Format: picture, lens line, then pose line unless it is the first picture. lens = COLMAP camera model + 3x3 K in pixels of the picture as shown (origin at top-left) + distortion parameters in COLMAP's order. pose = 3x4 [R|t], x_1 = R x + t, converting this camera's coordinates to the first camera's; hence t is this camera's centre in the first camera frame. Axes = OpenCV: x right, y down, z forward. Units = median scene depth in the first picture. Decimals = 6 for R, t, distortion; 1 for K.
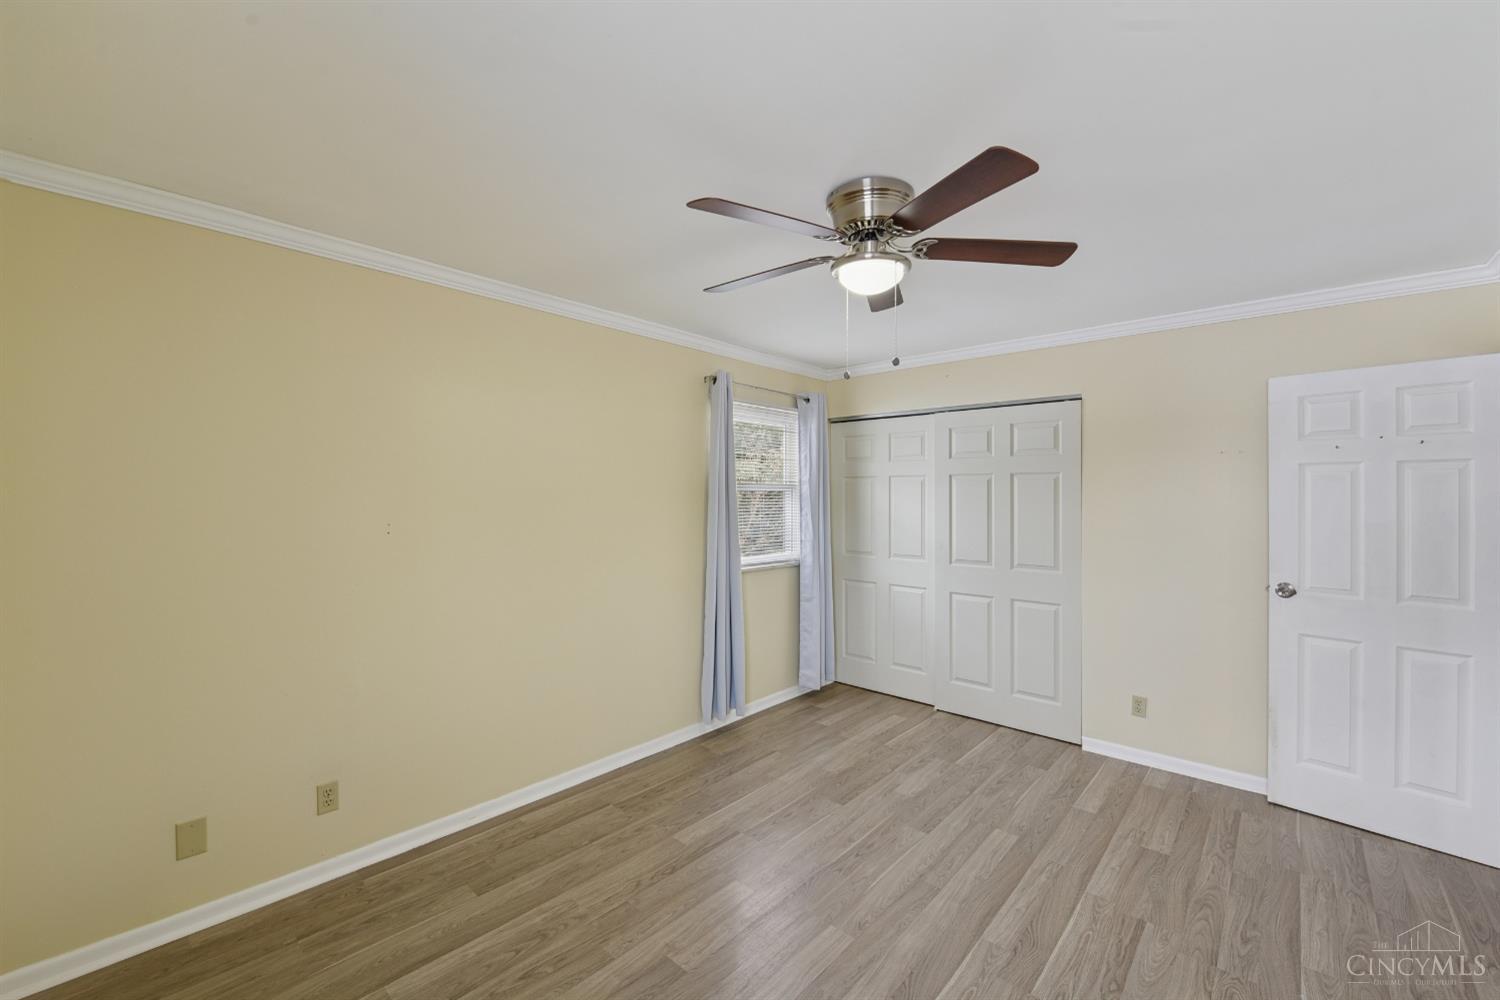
lens RADIAL K [[604.4, 0, 756.2], [0, 604.4, 499.4], [0, 0, 1]] dist [-0.015577, -0.000908]
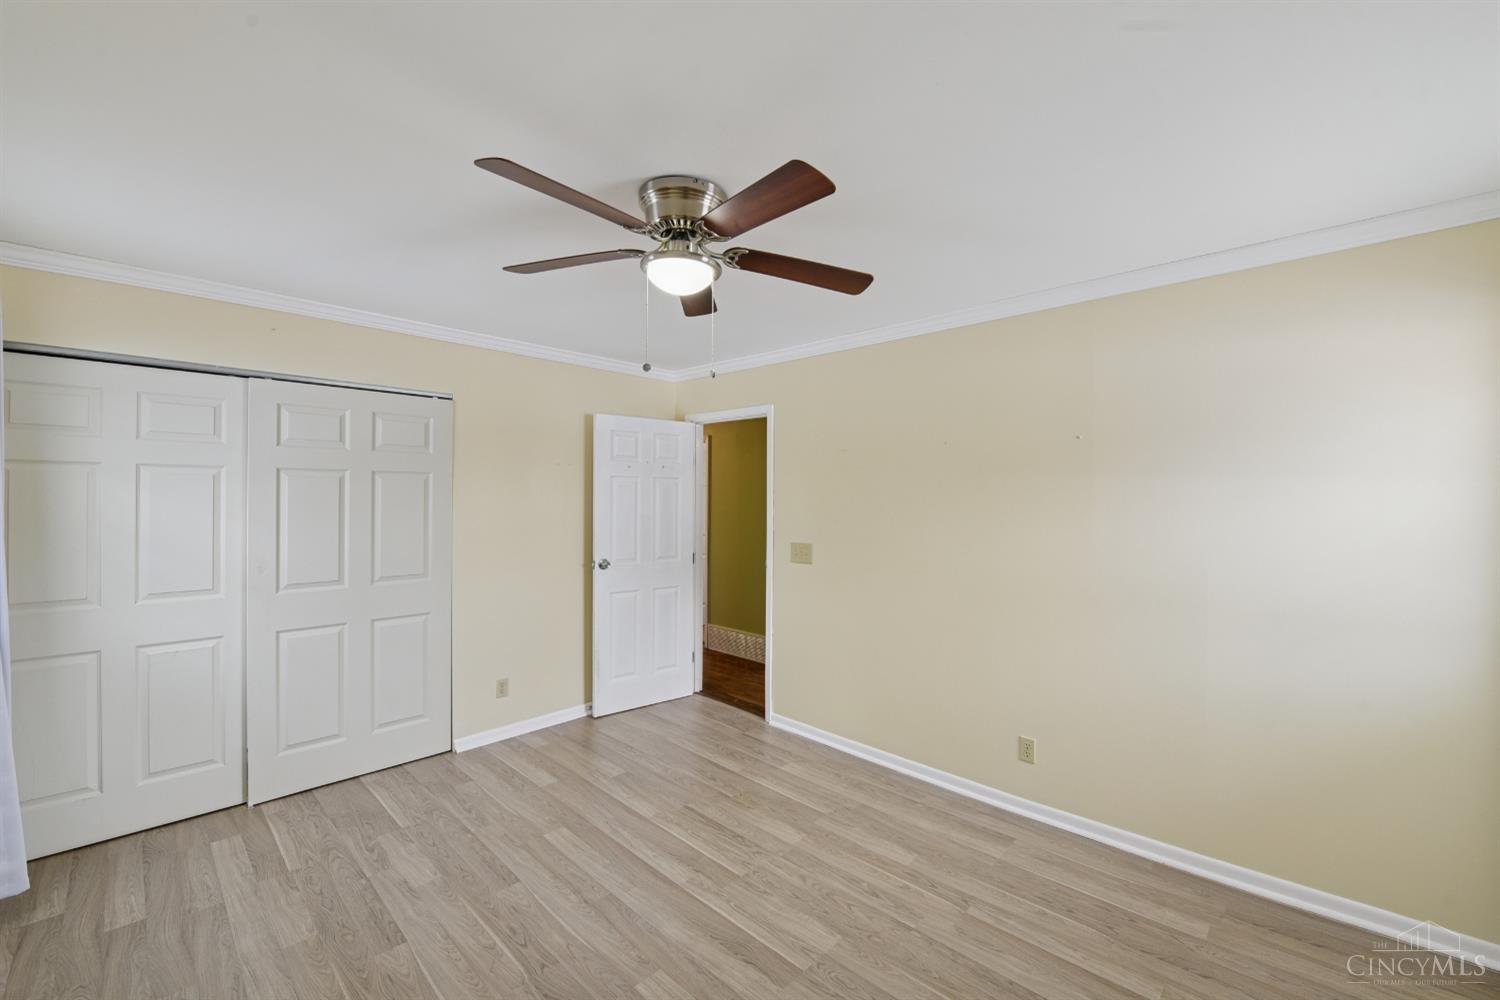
lens RADIAL K [[604.4, 0, 764.9], [0, 604.4, 496.9], [0, 0, 1]] dist [-0.015577, -0.000908]
pose [[0.019469, 0.003058, 0.999806, -0.410437], [0.005176, 0.999982, -0.003159, -0.001319], [-0.999797, 0.005237, 0.019453, 0.434287]]
